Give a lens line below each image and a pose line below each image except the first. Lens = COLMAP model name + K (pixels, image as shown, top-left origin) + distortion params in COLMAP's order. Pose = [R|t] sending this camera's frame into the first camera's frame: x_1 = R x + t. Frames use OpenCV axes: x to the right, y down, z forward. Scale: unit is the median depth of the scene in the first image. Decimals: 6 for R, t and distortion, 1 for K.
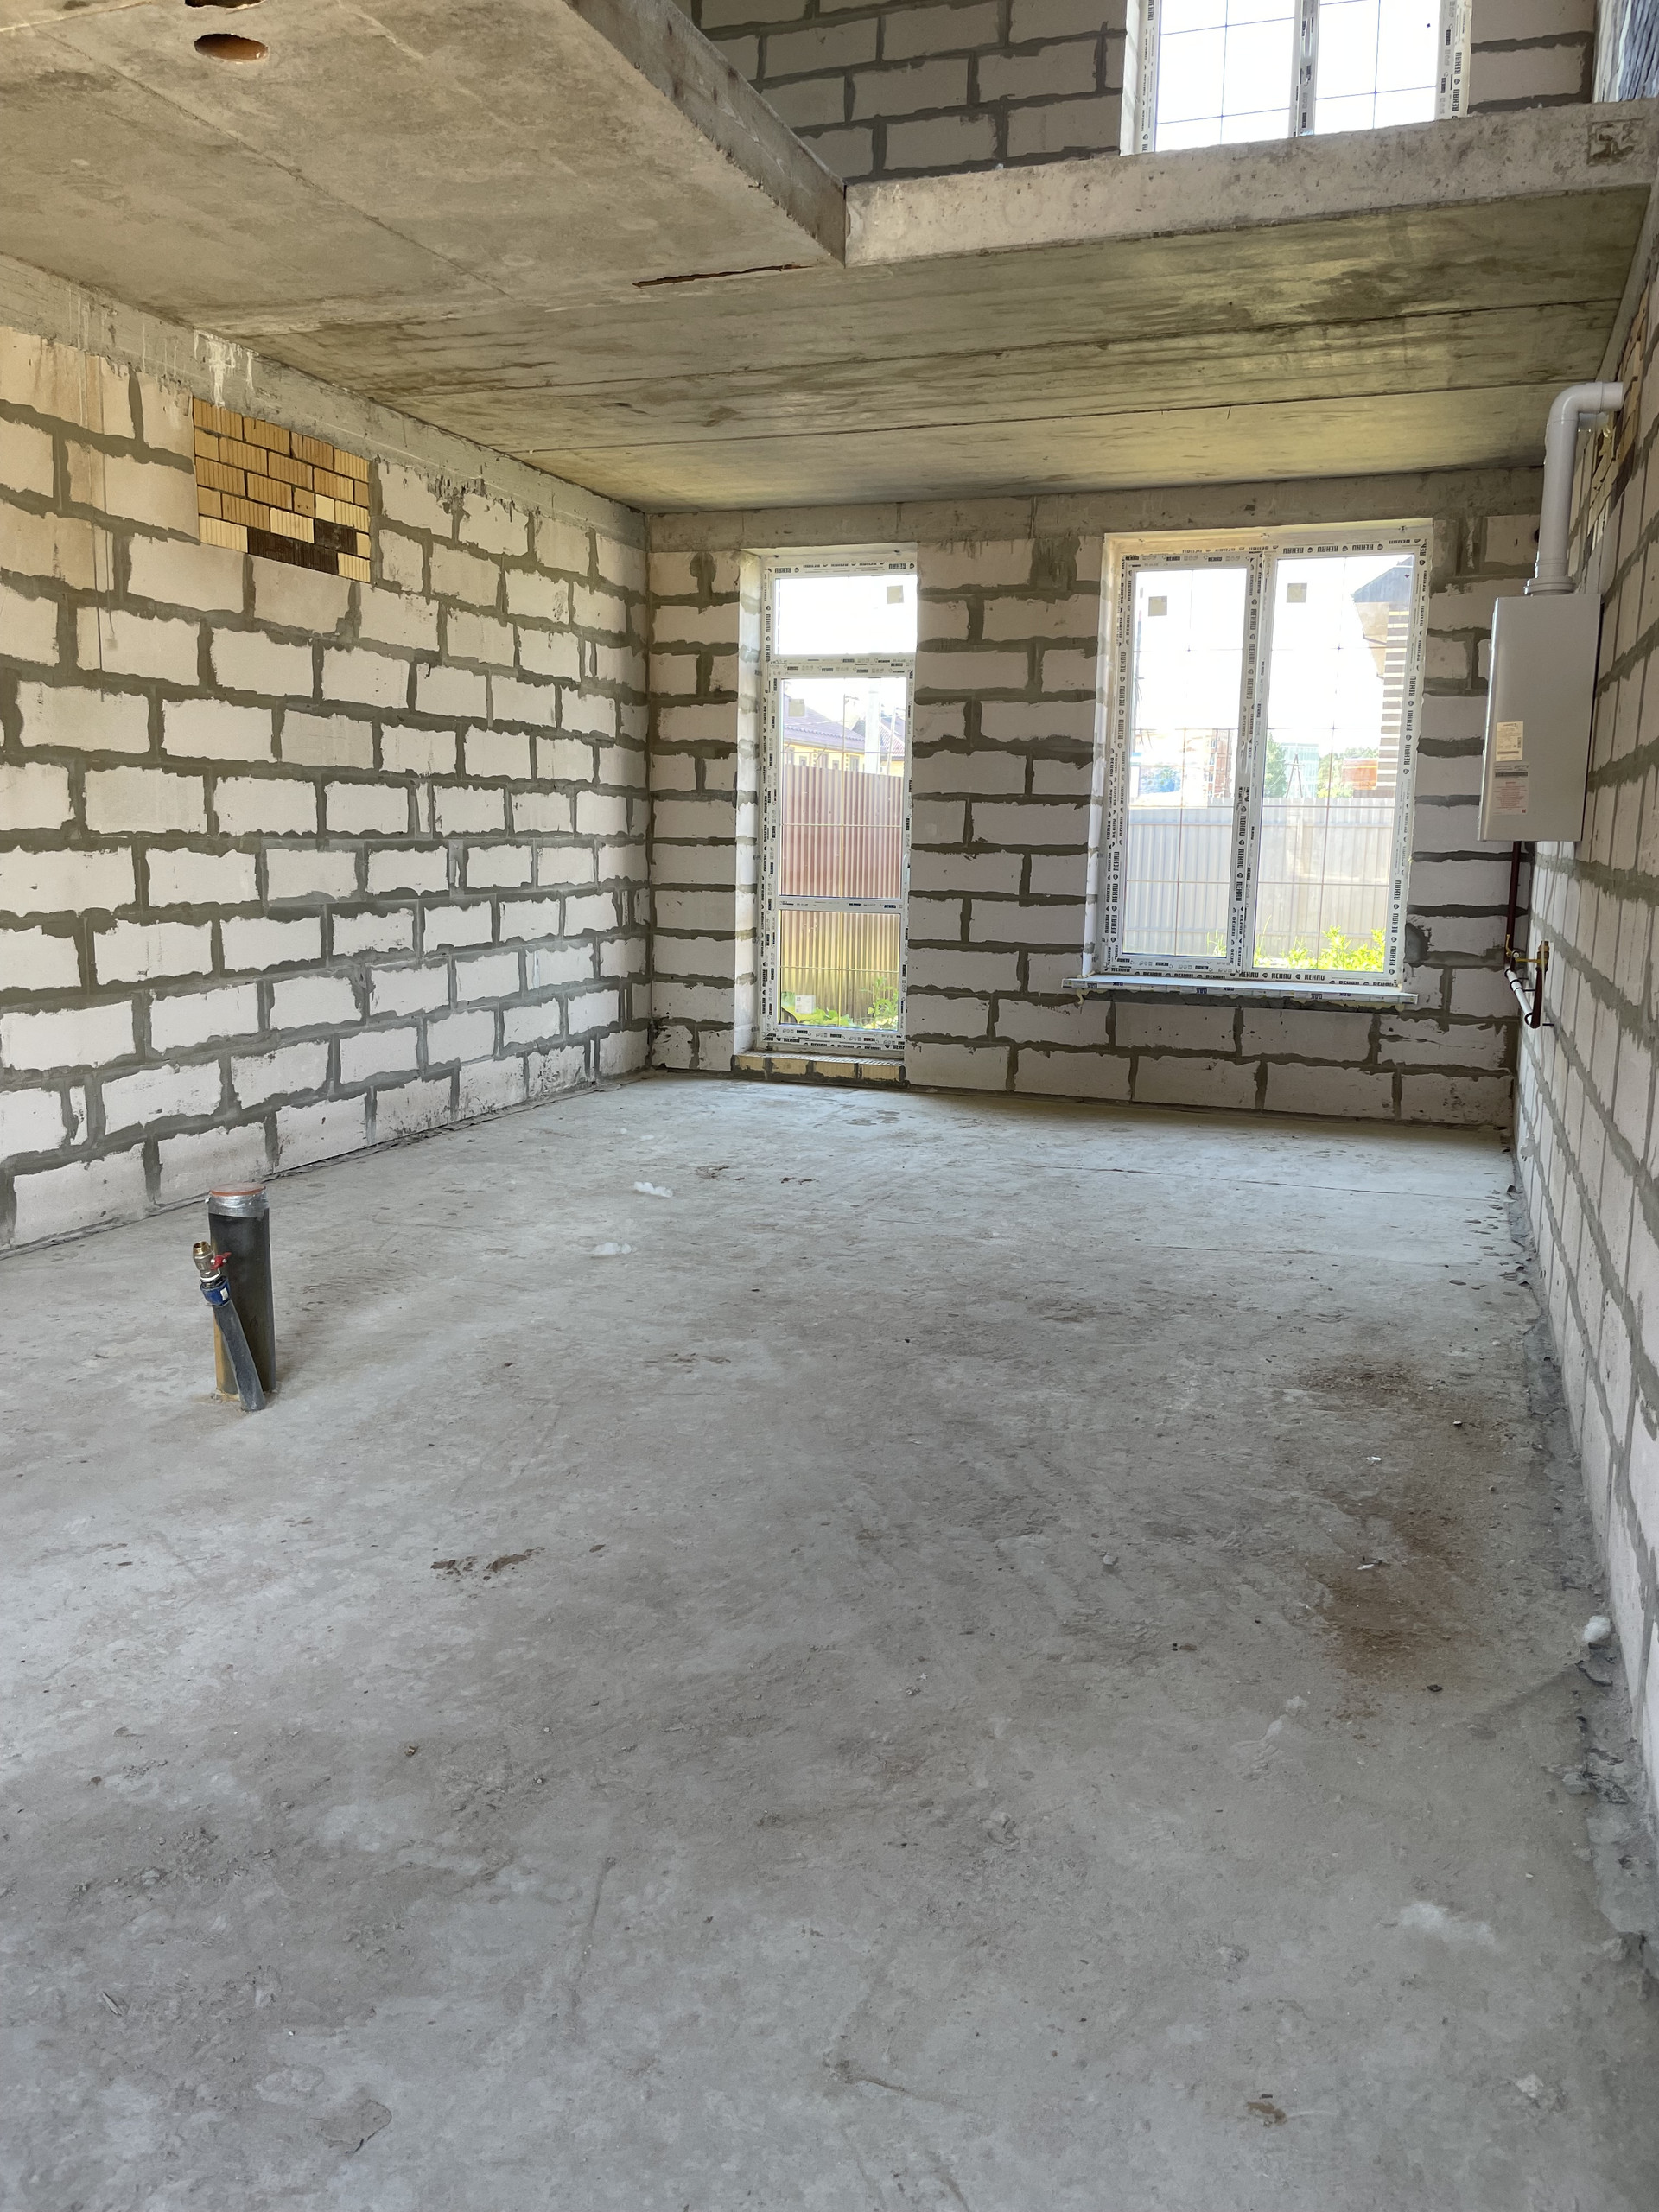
lens RADIAL K [[1685.4, 0, 820.4], [0, 1685.4, 1090.7], [0, 0, 1]] dist [0.092446, -0.129146]
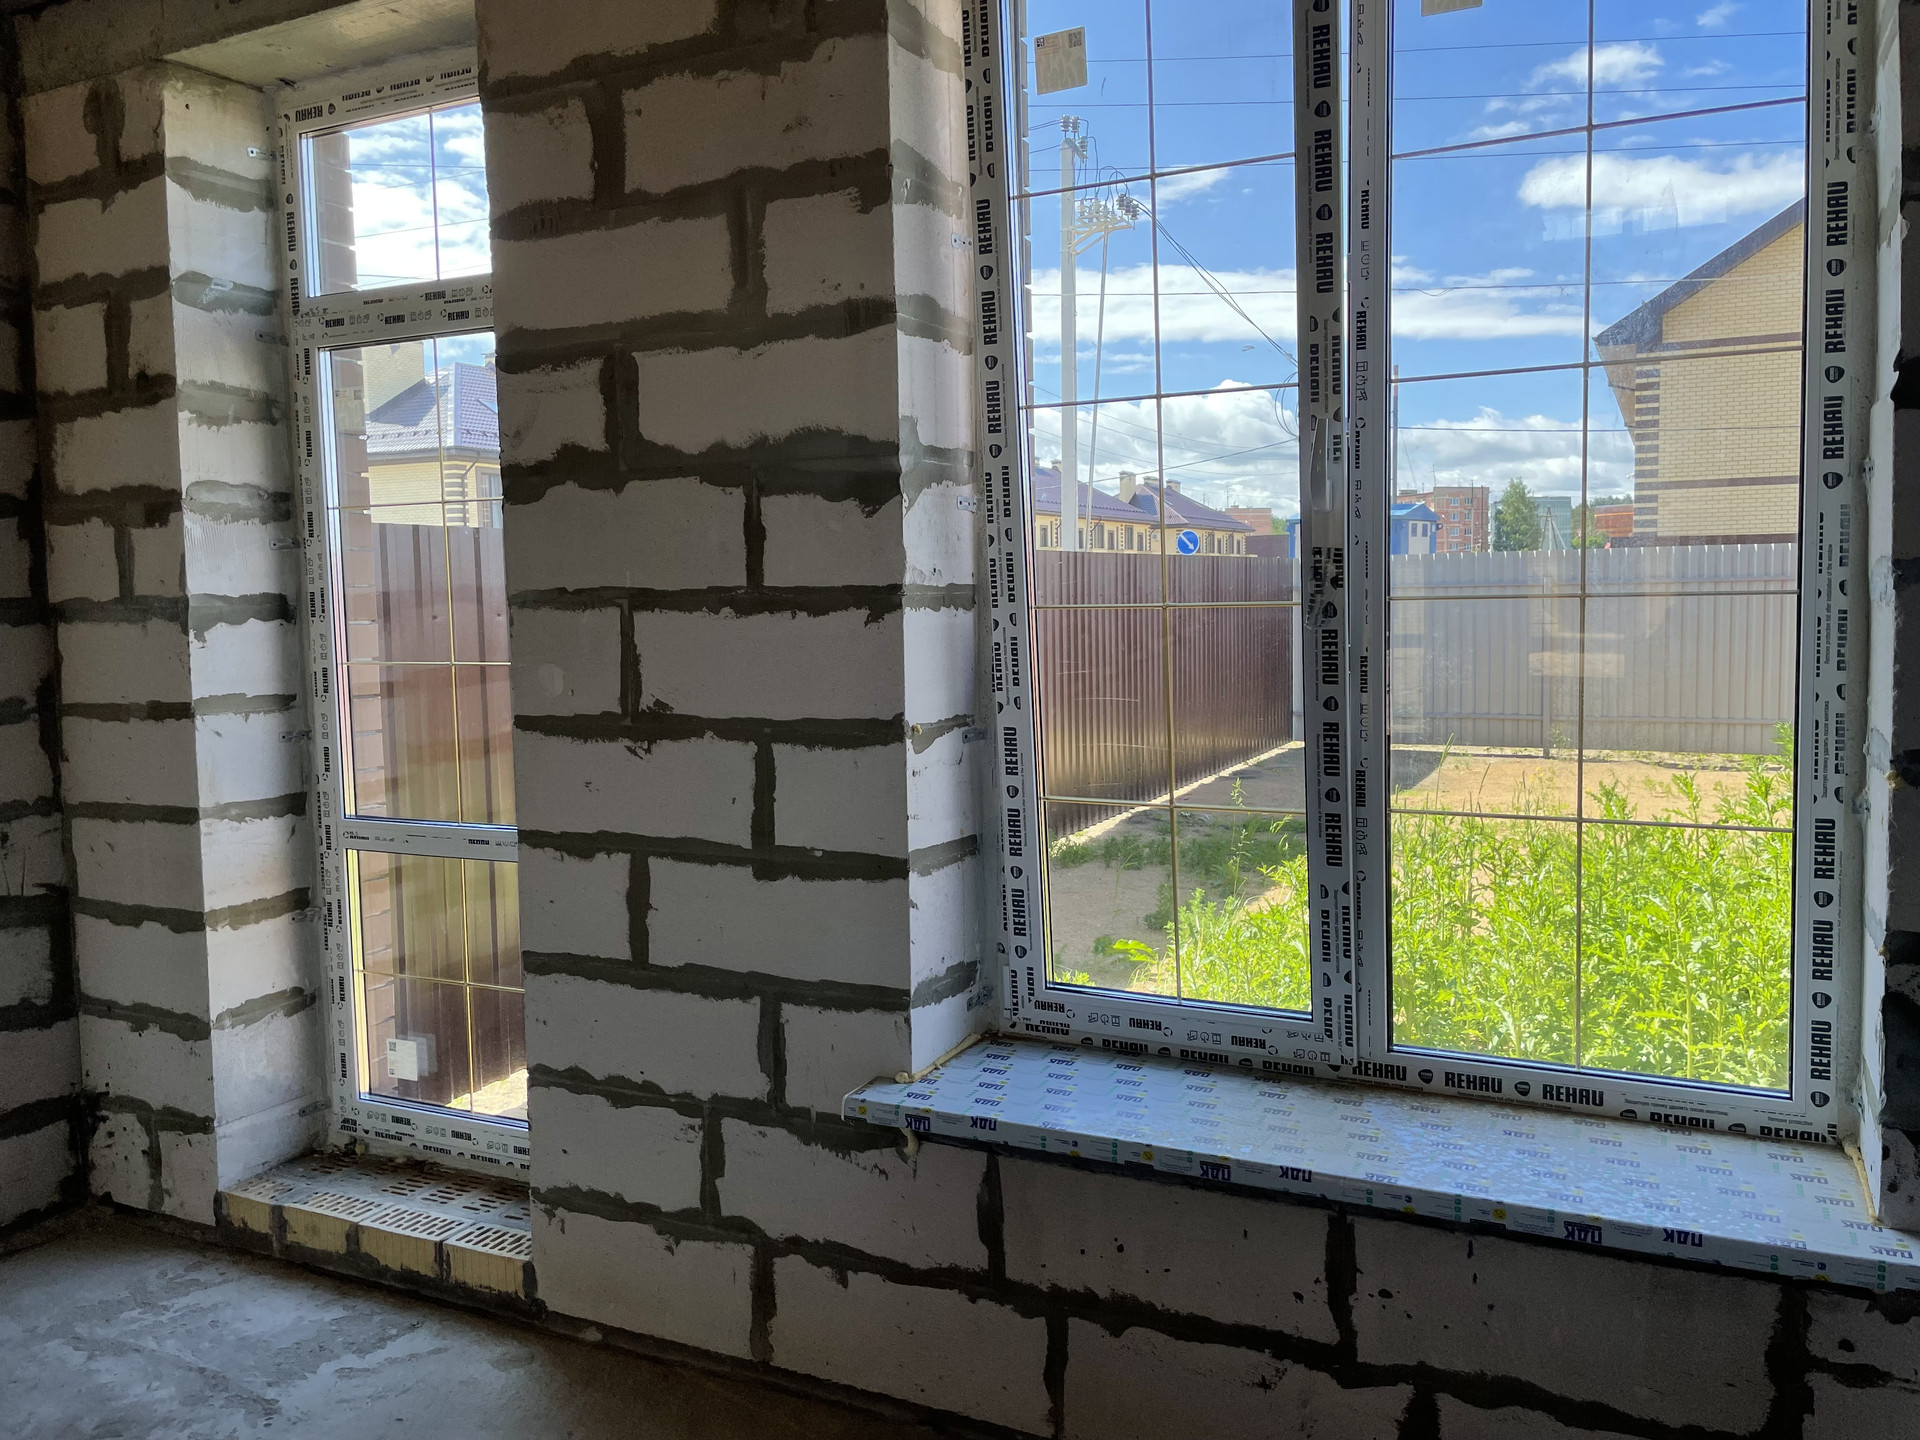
lens RADIAL K [[1465.6, 0, 969.1], [0, 1465.6, 696.6], [0, 0, 1]] dist [0.092260, -0.128764]
pose [[0.993776, -0.030737, -0.107070, 0.206417], [0.021727, 0.996201, -0.084325, -0.123589], [0.109255, 0.081473, 0.990669, 0.690406]]
